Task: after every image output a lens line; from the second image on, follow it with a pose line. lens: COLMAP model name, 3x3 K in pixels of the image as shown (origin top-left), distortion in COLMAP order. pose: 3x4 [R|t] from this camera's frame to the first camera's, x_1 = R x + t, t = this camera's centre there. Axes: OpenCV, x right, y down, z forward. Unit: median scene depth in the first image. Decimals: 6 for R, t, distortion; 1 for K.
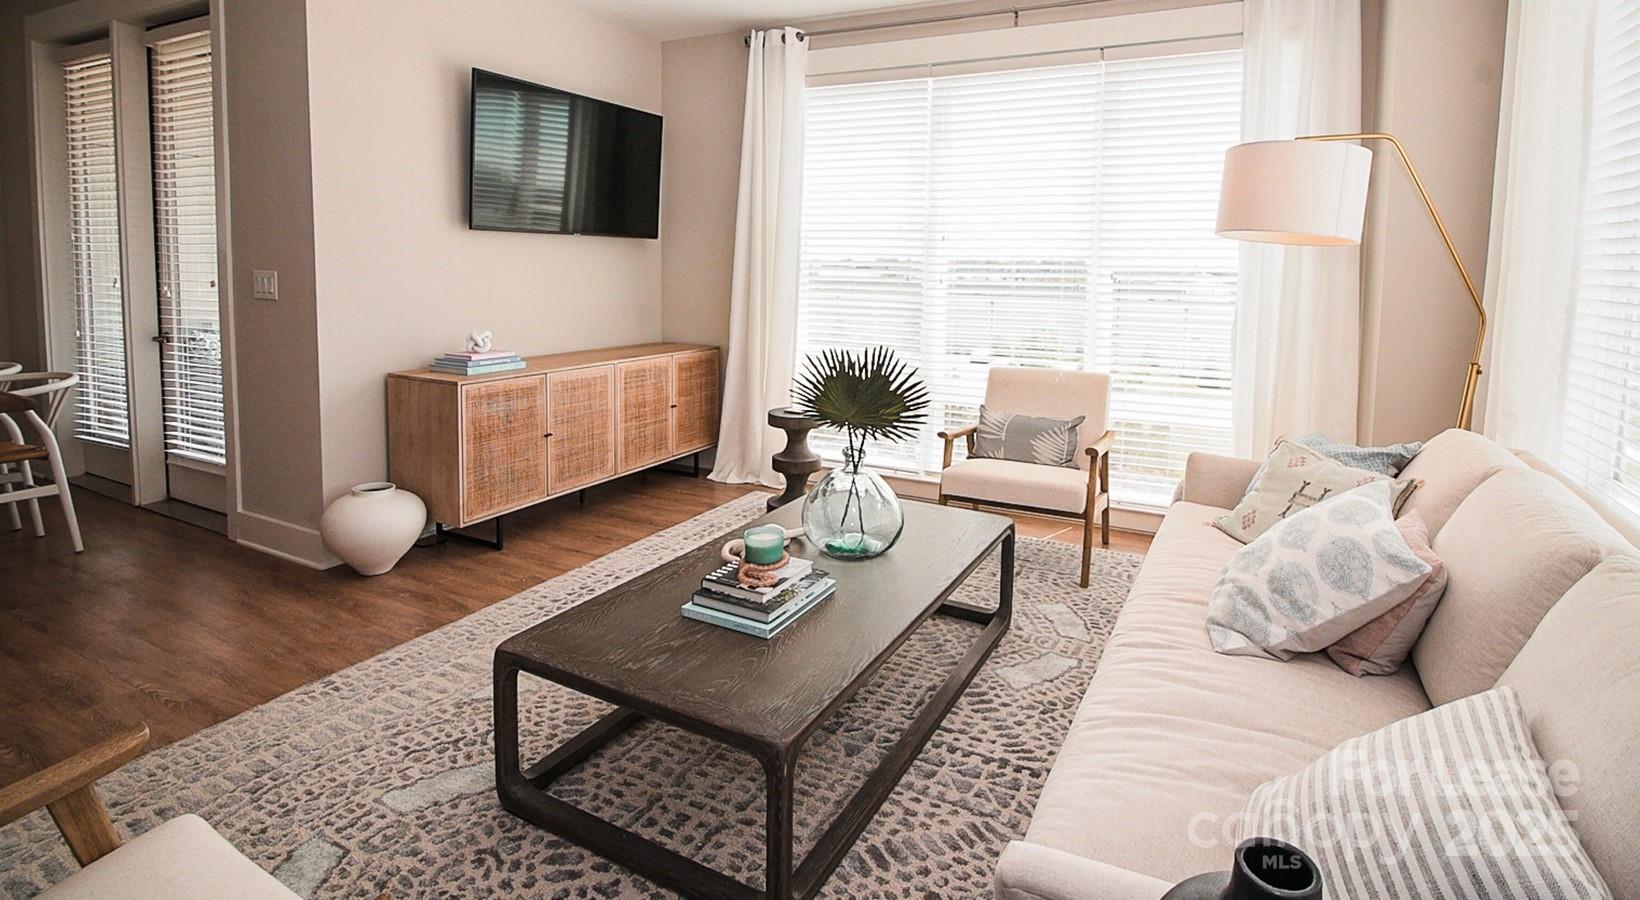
lens RADIAL K [[775.2, 0, 823.5], [0, 775.2, 450.9], [0, 0, 1]] dist [-0.001199, -0.000321]
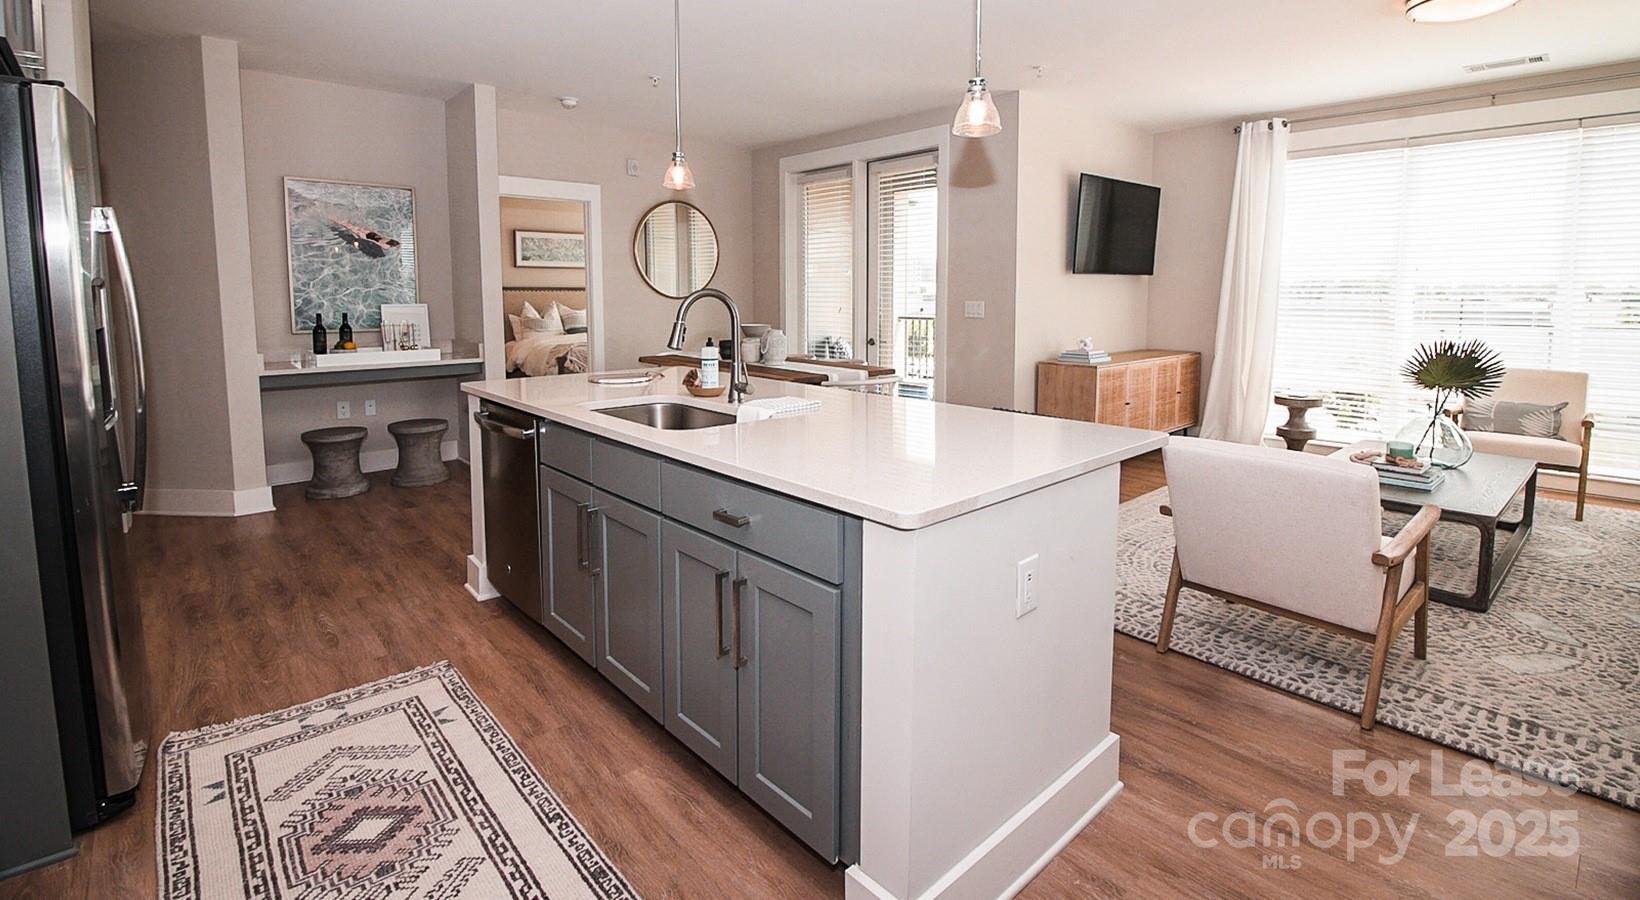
lens RADIAL K [[722.9, 0, 819.9], [0, 722.9, 451.2], [0, 0, 1]] dist [-0.002343, -0.000453]
pose [[0.941061, 0.053913, -0.333914, -0.403570], [-0.061259, 0.998056, -0.011503, 0.117383], [0.332644, 0.031280, 0.942533, -0.517637]]
